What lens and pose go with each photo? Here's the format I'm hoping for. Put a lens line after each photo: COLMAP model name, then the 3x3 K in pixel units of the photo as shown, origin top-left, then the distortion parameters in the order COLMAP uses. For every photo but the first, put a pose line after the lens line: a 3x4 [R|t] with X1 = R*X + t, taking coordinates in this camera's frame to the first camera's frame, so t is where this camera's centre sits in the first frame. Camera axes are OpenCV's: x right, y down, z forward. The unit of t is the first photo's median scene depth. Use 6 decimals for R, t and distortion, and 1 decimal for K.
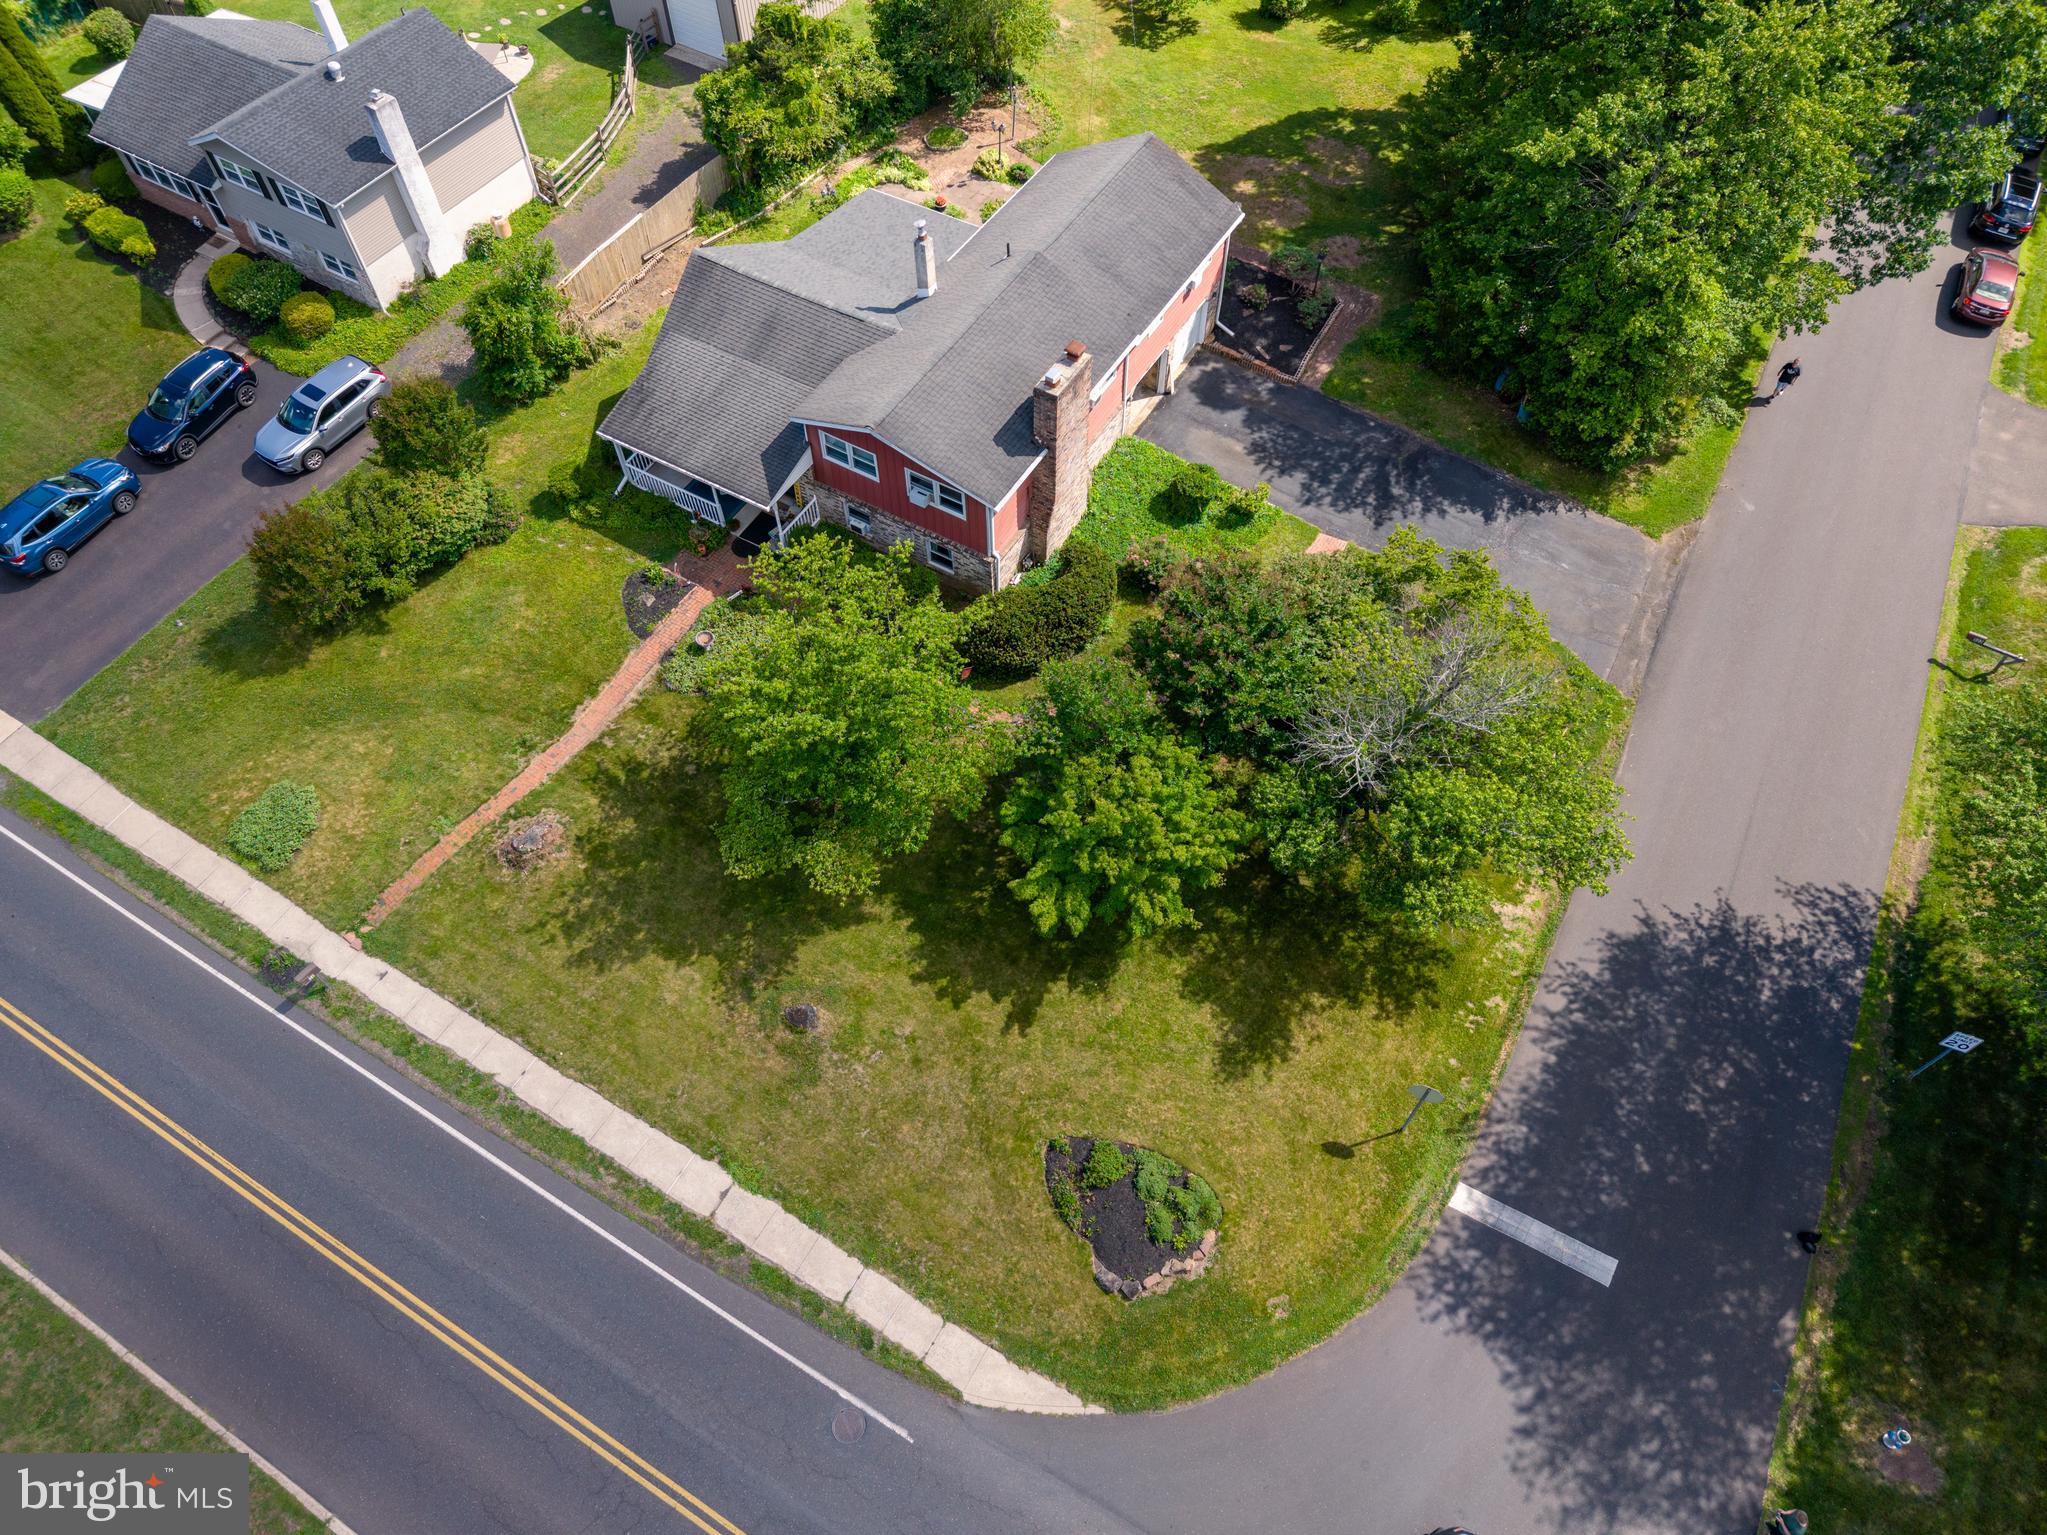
lens RADIAL K [[1385.3, 0, 1023.5], [0, 1385.3, 767.5], [0, 0, 1]] dist [0.037366, -0.028257]
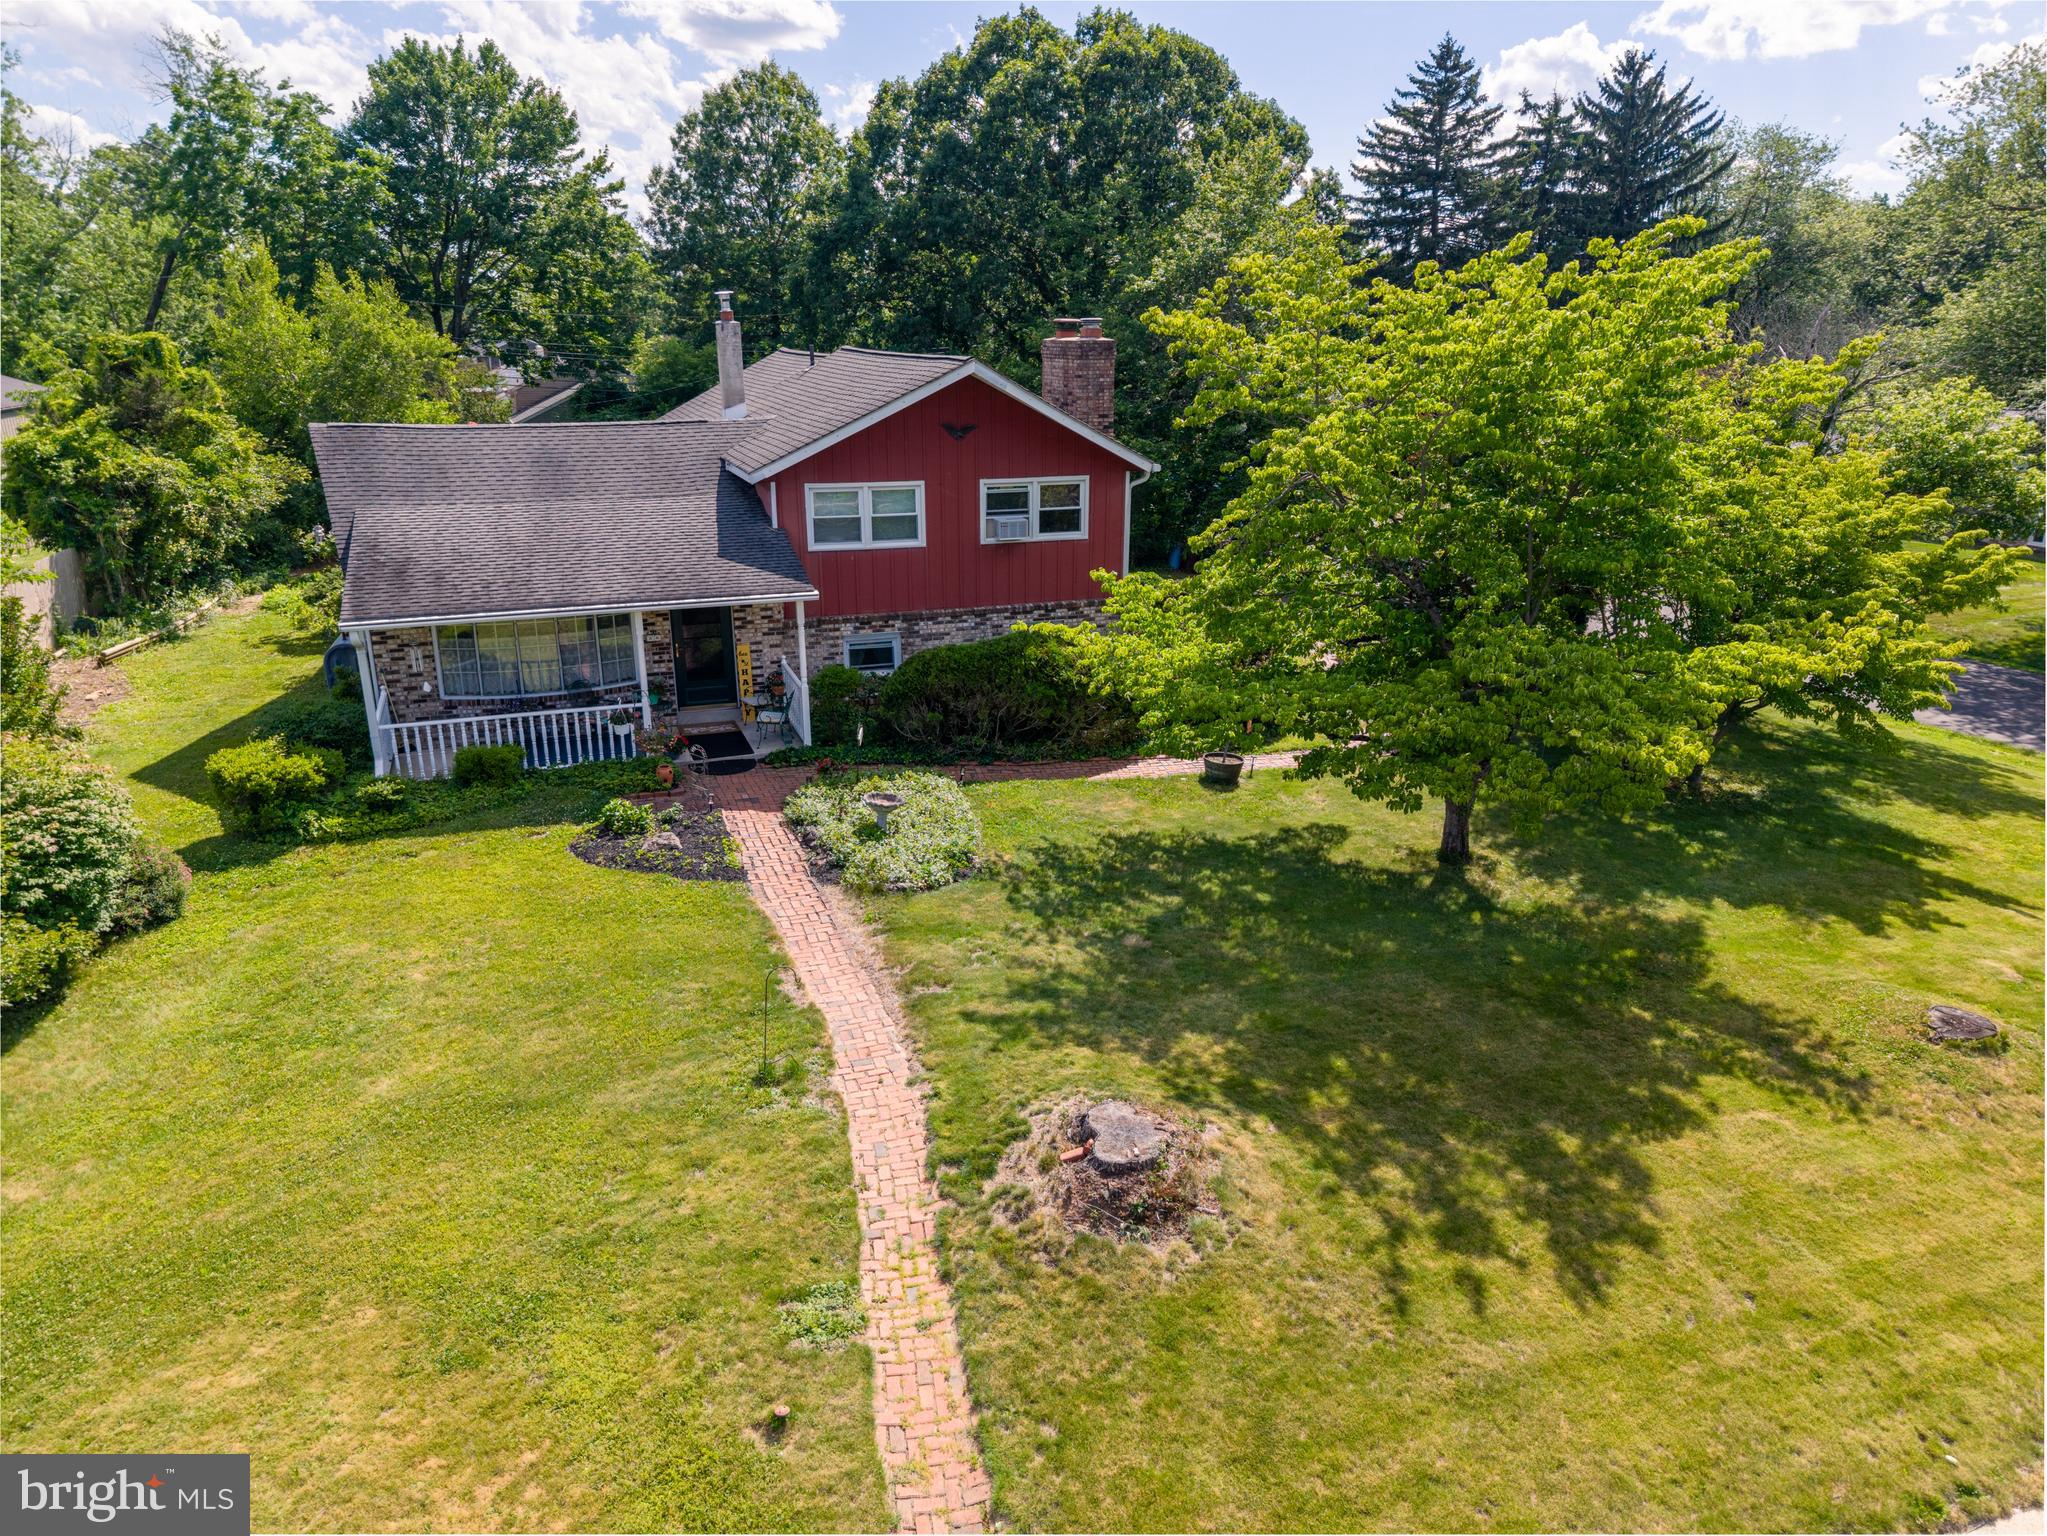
lens RADIAL K [[1385.3, 0, 1023.5], [0, 1385.3, 768.0], [0, 0, 1]] dist [0.037366, -0.028257]
pose [[0.643205, -0.250921, 0.723412, -0.525509], [0.636321, 0.700668, -0.322738, 0.074134], [-0.425890, 0.667910, 0.610340, 0.707406]]
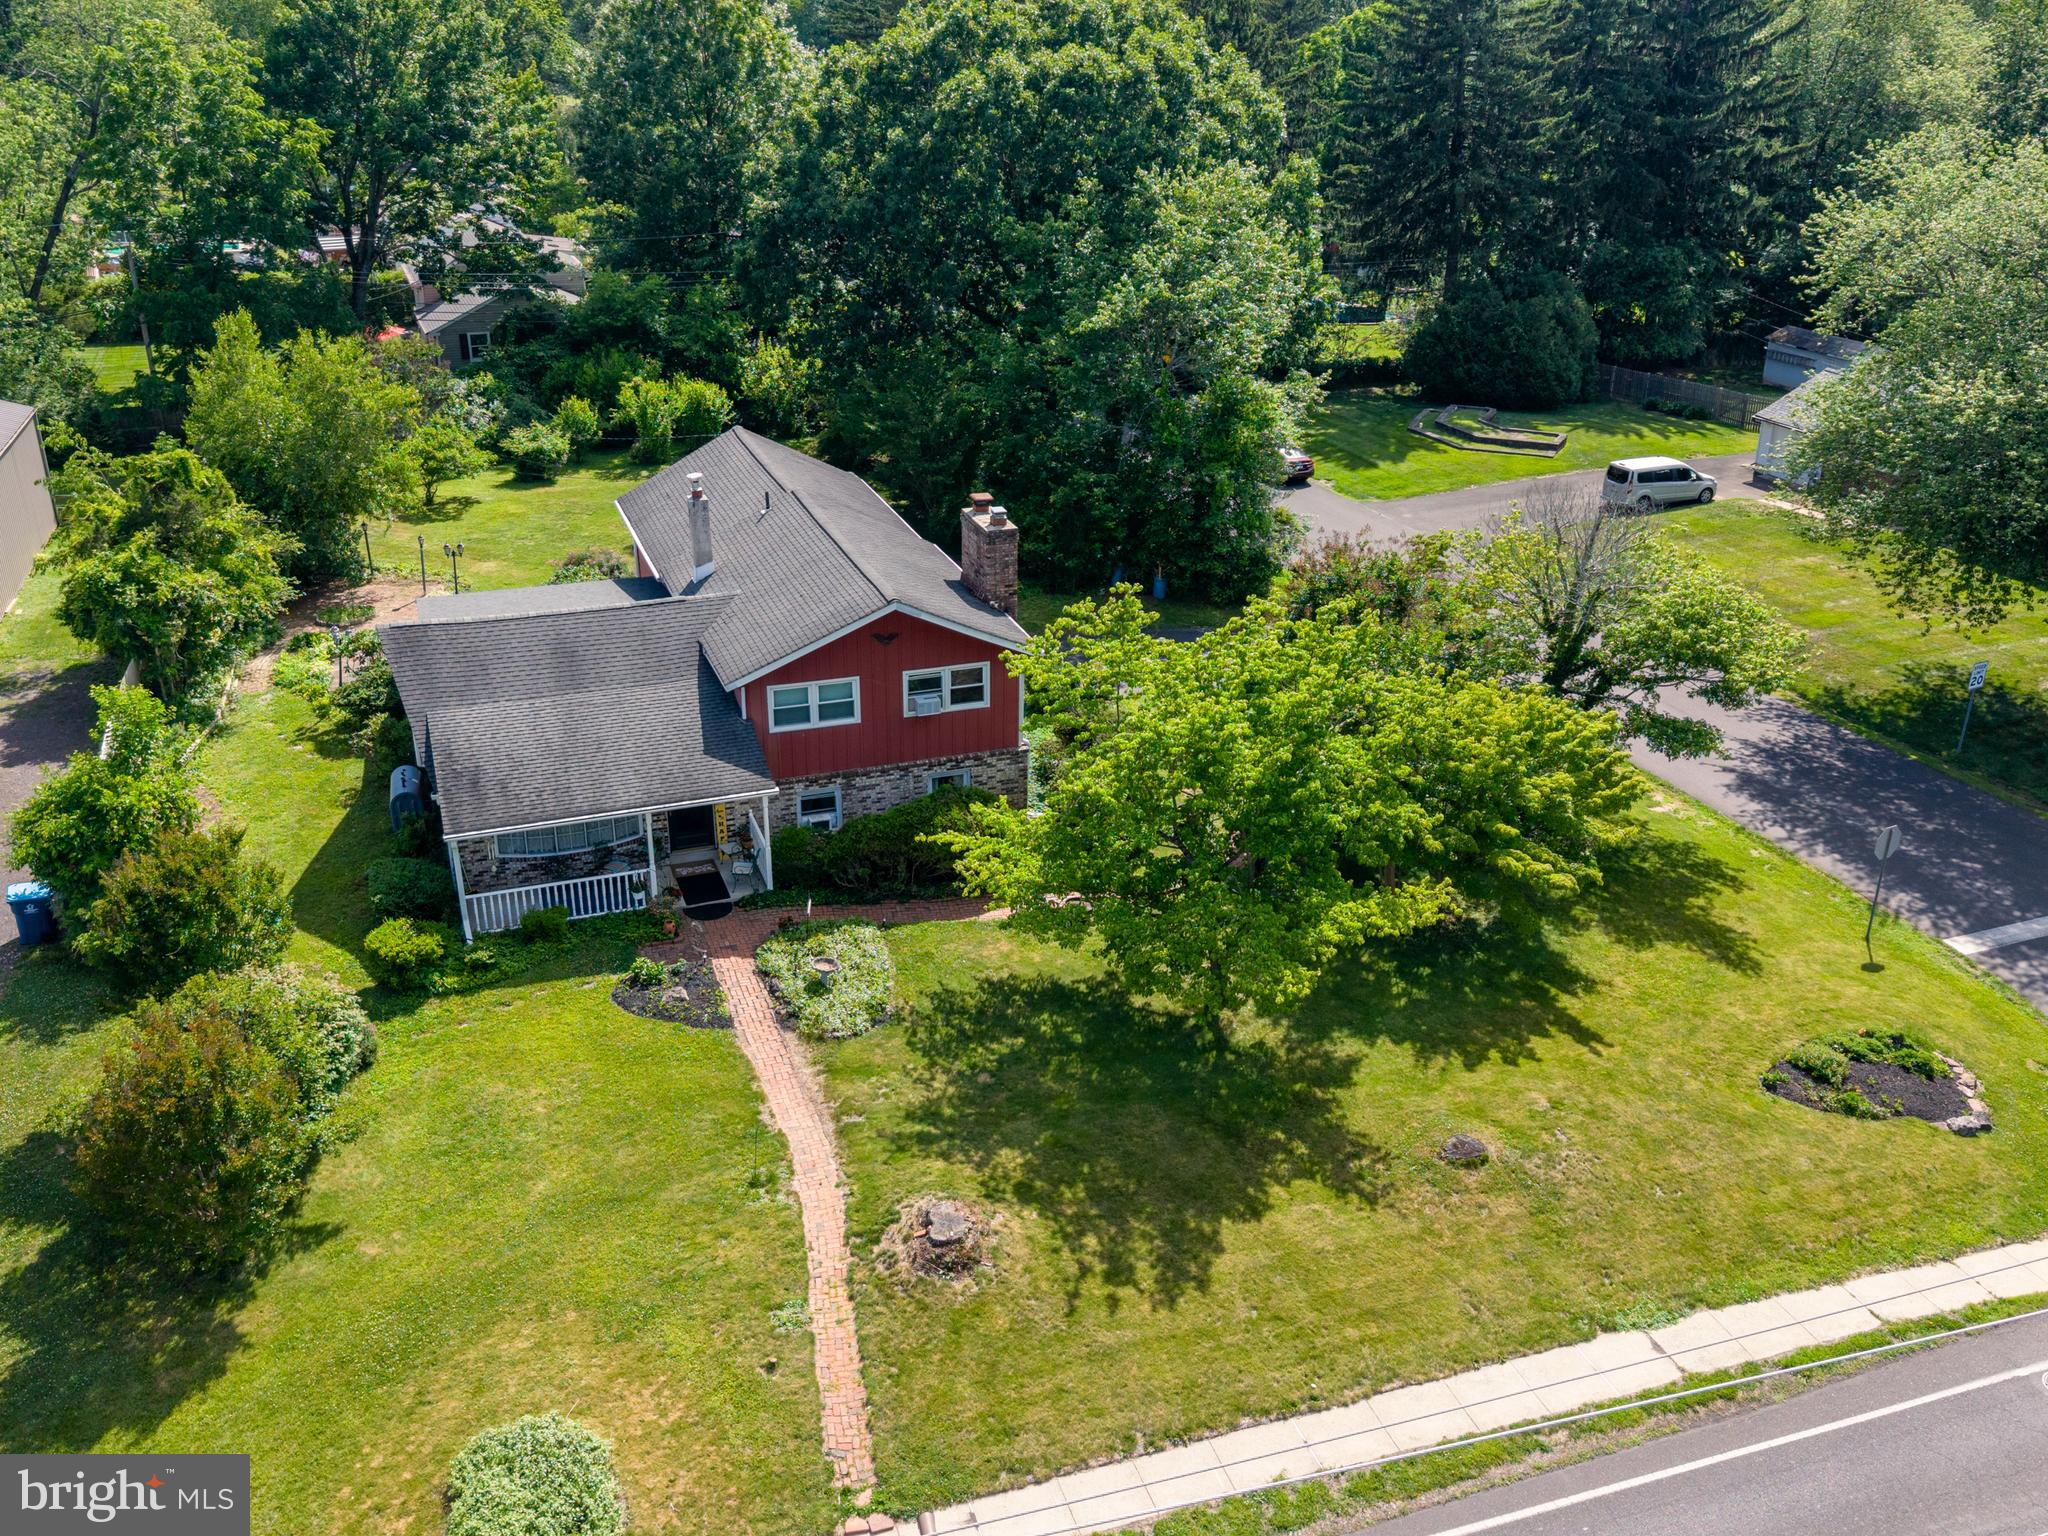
lens RADIAL K [[1758.8, 0, 1024.0], [0, 1758.8, 768.0], [0, 0, 1]] dist [0.110412, -0.212287]
pose [[0.643556, -0.312325, 0.698777, -0.729169], [0.630971, 0.733268, -0.253367, 0.110890], [-0.433258, 0.603964, 0.668966, 0.347550]]
